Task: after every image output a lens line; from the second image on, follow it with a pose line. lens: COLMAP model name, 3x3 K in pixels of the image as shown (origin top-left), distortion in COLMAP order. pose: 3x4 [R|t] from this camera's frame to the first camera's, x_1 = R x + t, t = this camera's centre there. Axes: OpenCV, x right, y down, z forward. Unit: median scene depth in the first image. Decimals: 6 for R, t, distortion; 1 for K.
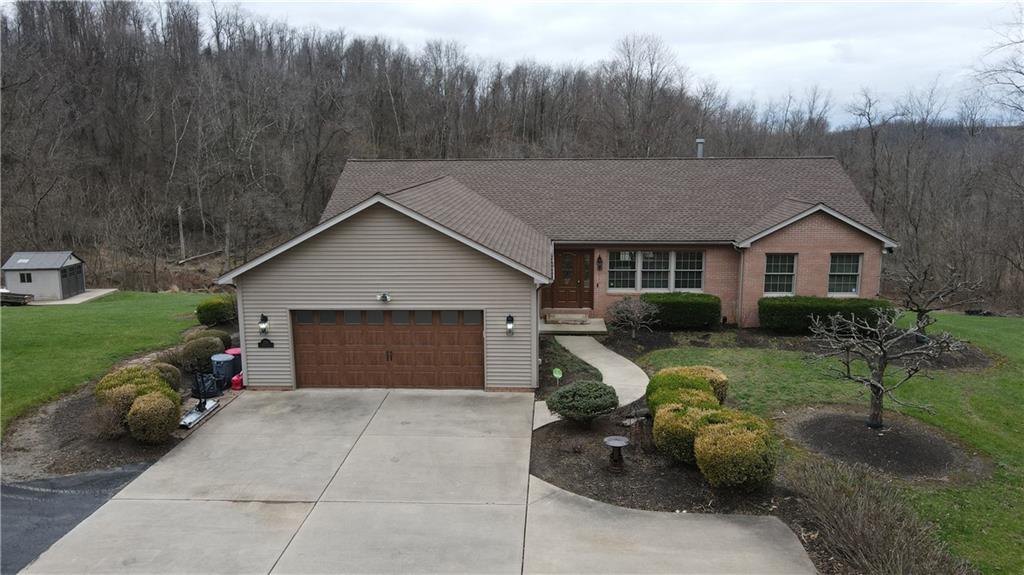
lens RADIAL K [[751.8, 0, 511.2], [0, 751.8, 290.1], [0, 0, 1]] dist [-0.000236, 0.023536]
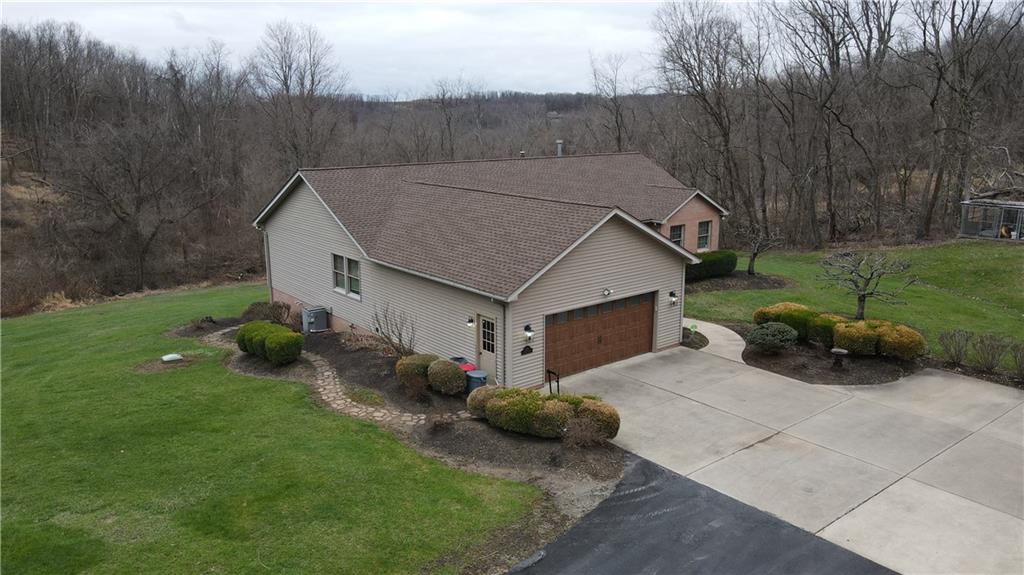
lens RADIAL K [[751.8, 0, 513.4], [0, 751.8, 289.7], [0, 0, 1]] dist [-0.000236, 0.023536]
pose [[0.743999, -0.147606, 0.651673, -1.067144], [0.123612, 0.988865, 0.082856, -0.111799], [-0.656647, 0.018910, 0.753961, 0.188100]]
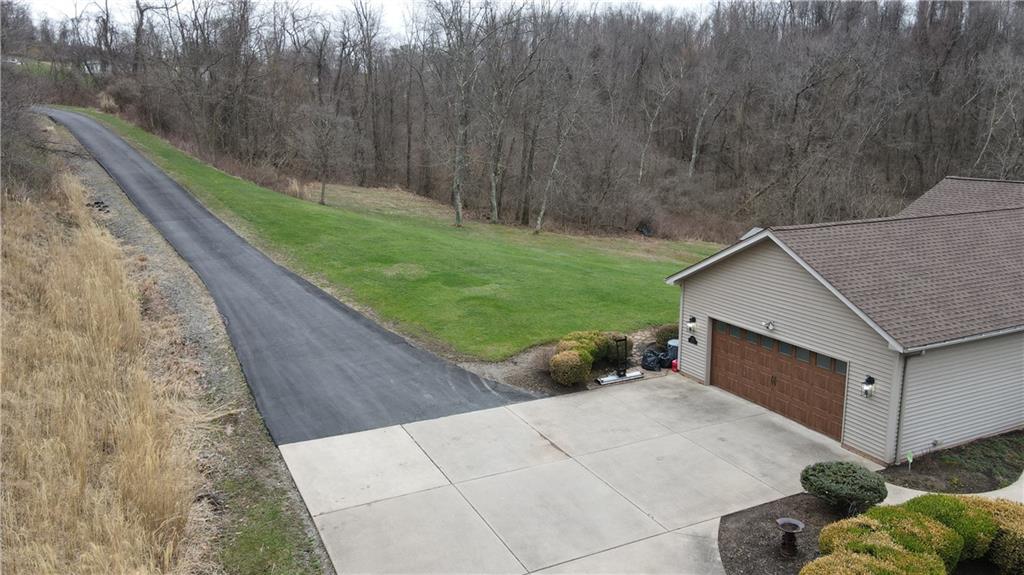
lens RADIAL K [[751.8, 0, 515.5], [0, 751.8, 285.6], [0, 0, 1]] dist [-0.000236, 0.023536]
pose [[0.481184, 0.186900, -0.856464, 0.556011], [-0.159483, 0.979367, 0.124118, -0.119399], [0.861990, 0.076867, 0.501063, 0.156643]]
